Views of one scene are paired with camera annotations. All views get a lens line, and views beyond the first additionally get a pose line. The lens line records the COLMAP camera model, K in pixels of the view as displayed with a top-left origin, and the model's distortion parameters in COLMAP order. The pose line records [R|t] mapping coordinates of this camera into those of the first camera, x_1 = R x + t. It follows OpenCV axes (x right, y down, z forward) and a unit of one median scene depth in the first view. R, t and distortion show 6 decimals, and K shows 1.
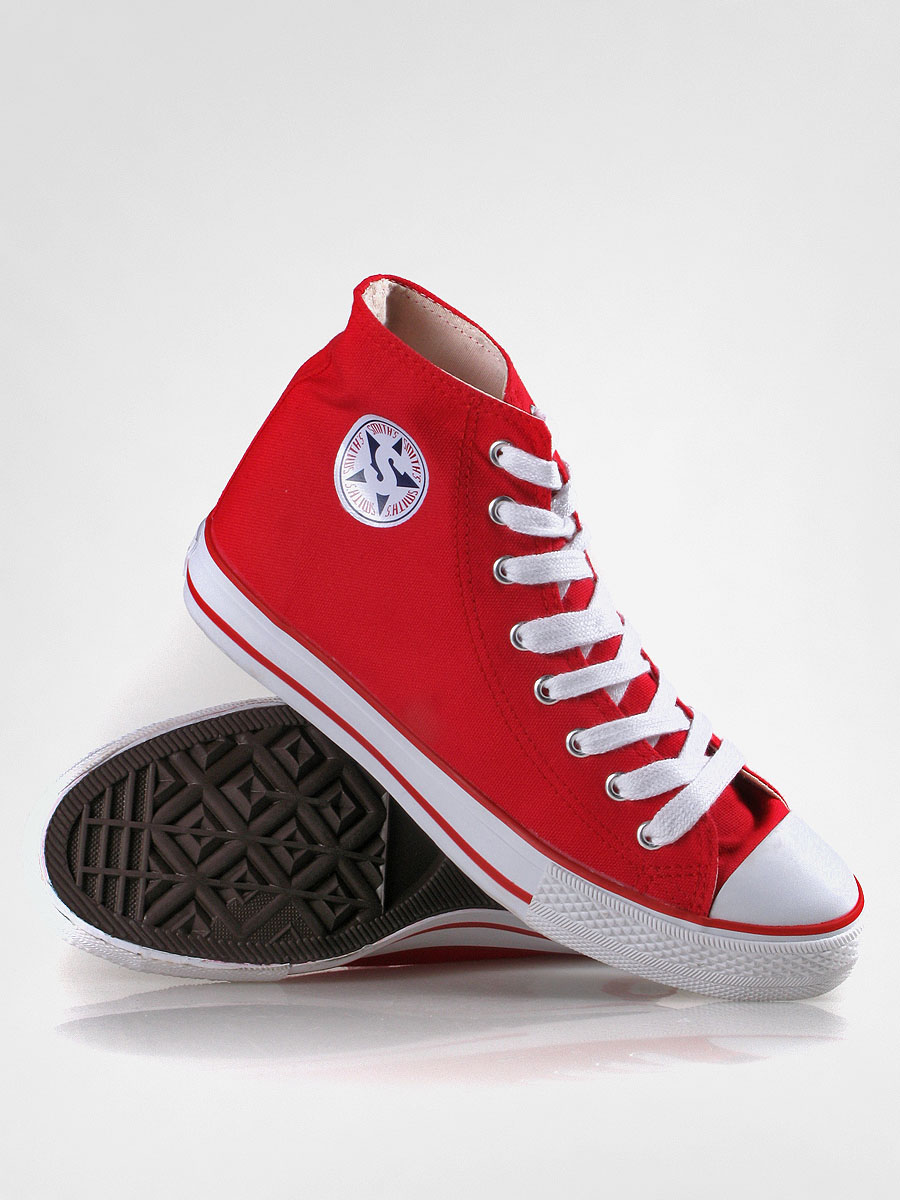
lens RADIAL K [[2865.3, 0, 450.0], [0, 2865.3, 600.0], [0, 0, 1]] dist [3.903002, -0.034011]
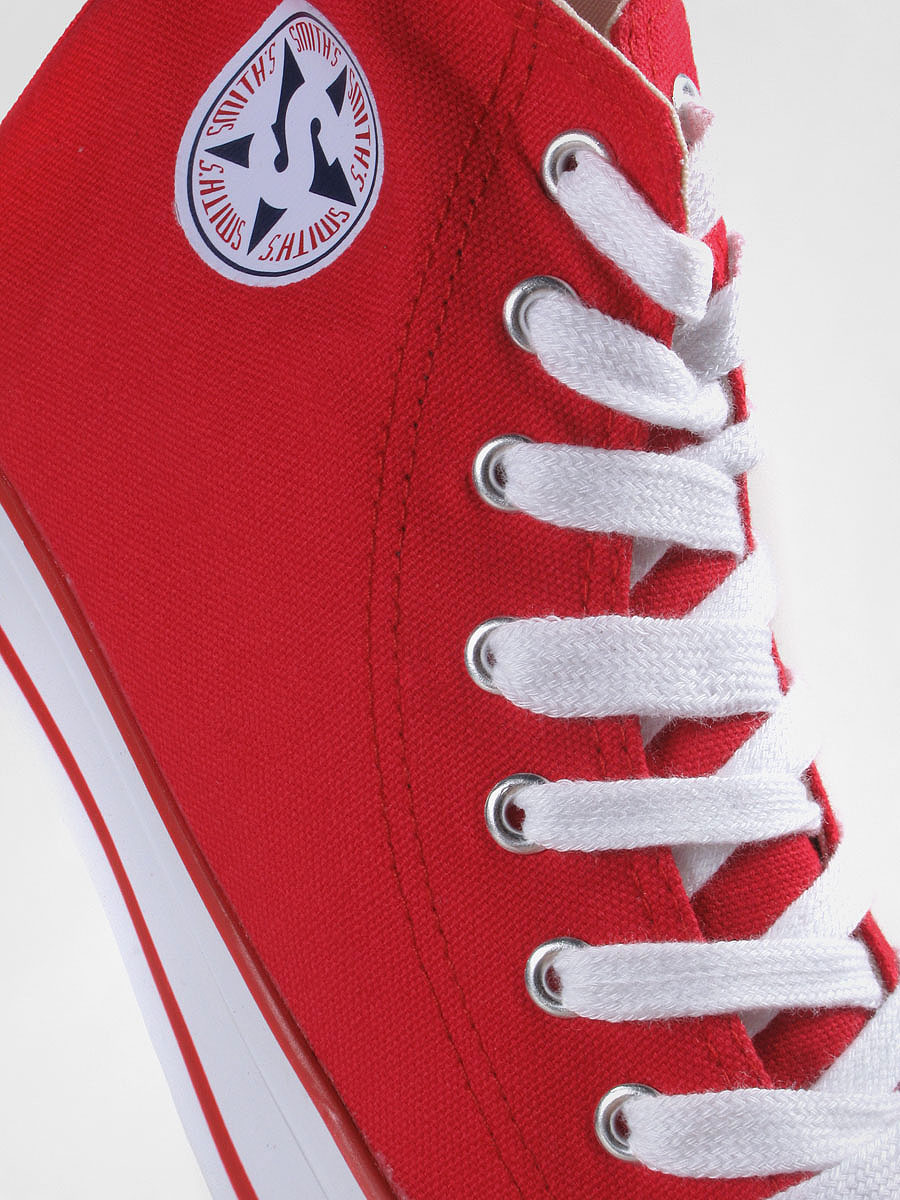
lens RADIAL K [[2858.4, 0, 450.0], [0, 2858.4, 600.0], [0, 0, 1]] dist [0.554450, 0.643803]
pose [[0.957548, 0.258256, -0.128088, 0.063479], [-0.253735, 0.965943, 0.050727, -0.011139], [0.136826, -0.016073, 0.990465, 0.623671]]
